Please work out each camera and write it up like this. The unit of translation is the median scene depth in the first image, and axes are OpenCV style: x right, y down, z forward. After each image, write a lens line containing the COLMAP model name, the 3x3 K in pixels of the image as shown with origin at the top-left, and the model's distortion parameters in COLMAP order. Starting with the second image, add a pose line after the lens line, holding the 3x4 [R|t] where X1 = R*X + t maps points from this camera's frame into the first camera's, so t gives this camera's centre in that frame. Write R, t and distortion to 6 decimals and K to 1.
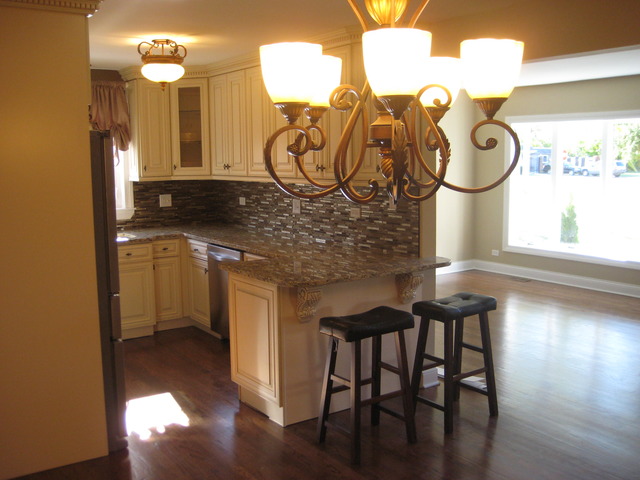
lens RADIAL K [[676.7, 0, 305.8], [0, 676.7, 241.4], [0, 0, 1]] dist [-0.183071, 0.297400]
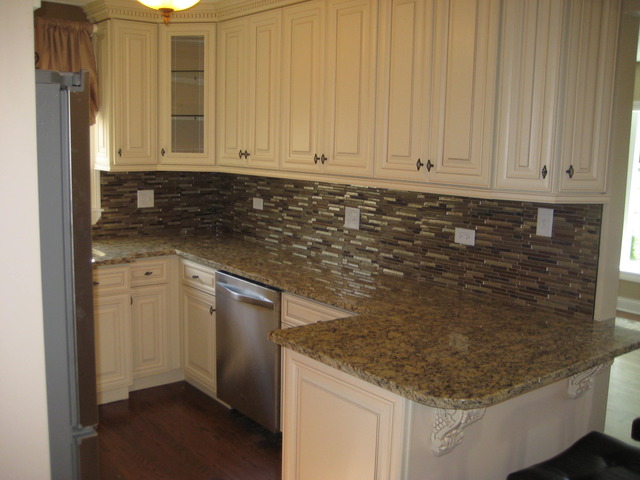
lens RADIAL K [[676.7, 0, 305.8], [0, 676.7, 241.4], [0, 0, 1]] dist [-0.183071, 0.297400]
pose [[0.997049, 0.025143, 0.072533, -0.100935], [-0.026711, 0.999428, 0.020726, -0.038923], [-0.071970, -0.022602, 0.997151, 0.316489]]
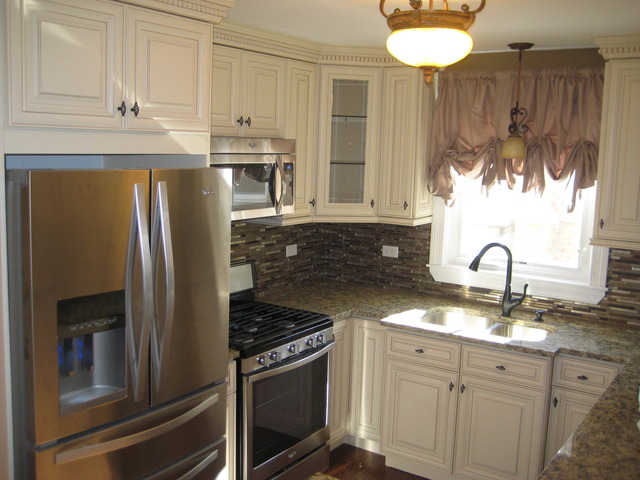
lens RADIAL K [[676.7, 0, 305.8], [0, 676.7, 241.4], [0, 0, 1]] dist [-0.183071, 0.297400]
pose [[0.364239, 0.163275, -0.916881, 0.175394], [-0.158705, 0.980993, 0.111645, -0.119473], [0.917683, 0.104848, 0.383228, 0.580707]]
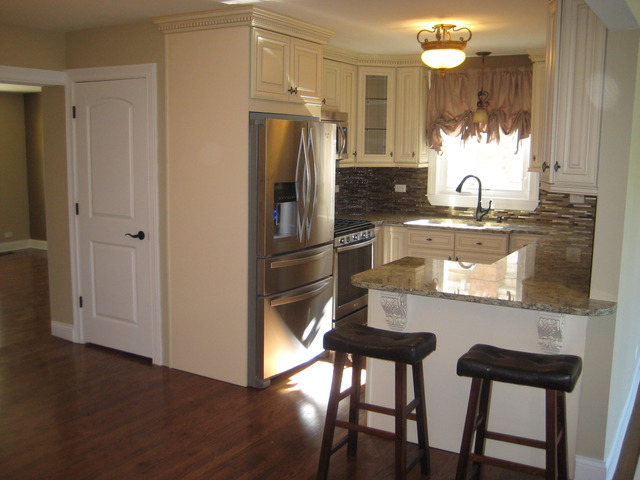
lens RADIAL K [[676.7, 0, 305.8], [0, 676.7, 241.4], [0, 0, 1]] dist [-0.183071, 0.297400]
pose [[0.434846, 0.155288, -0.887014, 0.471254], [-0.135805, 0.985062, 0.105877, -0.050758], [0.890206, 0.074421, 0.449439, 0.313633]]
